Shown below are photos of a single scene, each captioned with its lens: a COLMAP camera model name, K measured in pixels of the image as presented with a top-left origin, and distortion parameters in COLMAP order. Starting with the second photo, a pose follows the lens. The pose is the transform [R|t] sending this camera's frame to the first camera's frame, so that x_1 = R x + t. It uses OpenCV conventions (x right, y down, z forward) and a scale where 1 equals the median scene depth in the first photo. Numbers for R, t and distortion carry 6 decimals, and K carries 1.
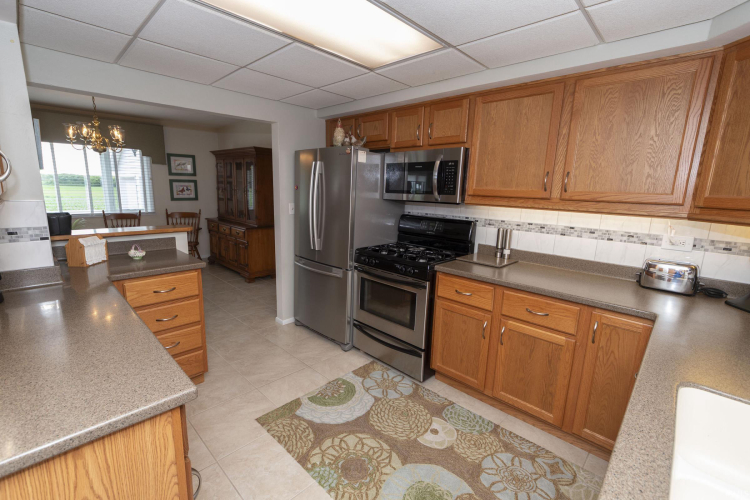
lens RADIAL K [[329.4, 0, 375.0], [0, 329.4, 250.0], [0, 0, 1]] dist [-0.001048, -0.000135]
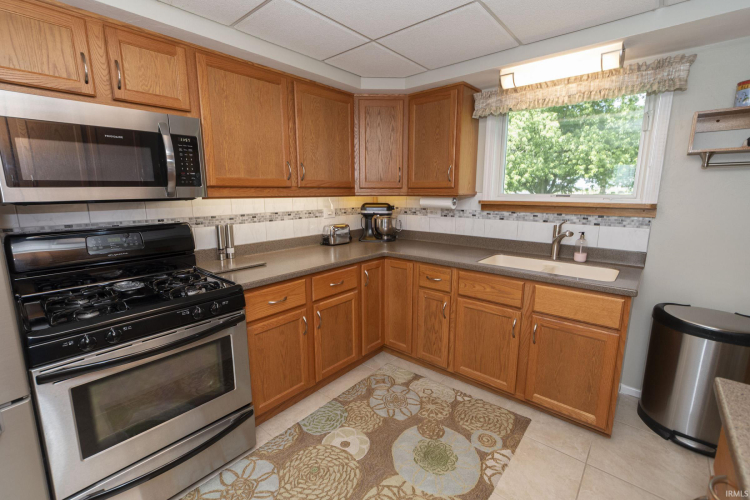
lens RADIAL K [[319.8, 0, 375.0], [0, 319.8, 250.0], [0, 0, 1]] dist [-0.000170, -0.000051]
pose [[-0.033373, -0.218138, 0.975347, -0.466459], [0.185078, 0.957663, 0.220515, -0.119280], [-0.982157, 0.187875, 0.008413, 0.662767]]
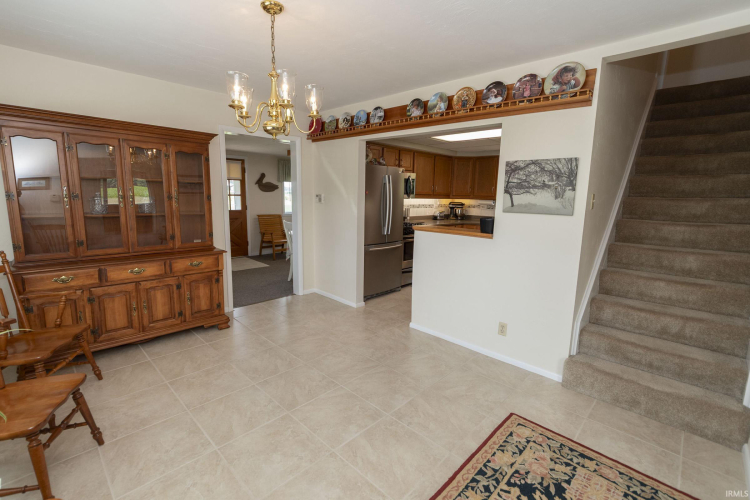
lens RADIAL K [[329.4, 0, 375.0], [0, 329.4, 250.0], [0, 0, 1]] dist [-0.001048, -0.000135]
pose [[0.018487, -0.197126, 0.980204, -2.053017], [0.169144, 0.966857, 0.191251, -0.278555], [-0.985418, 0.162260, 0.051217, 1.232568]]
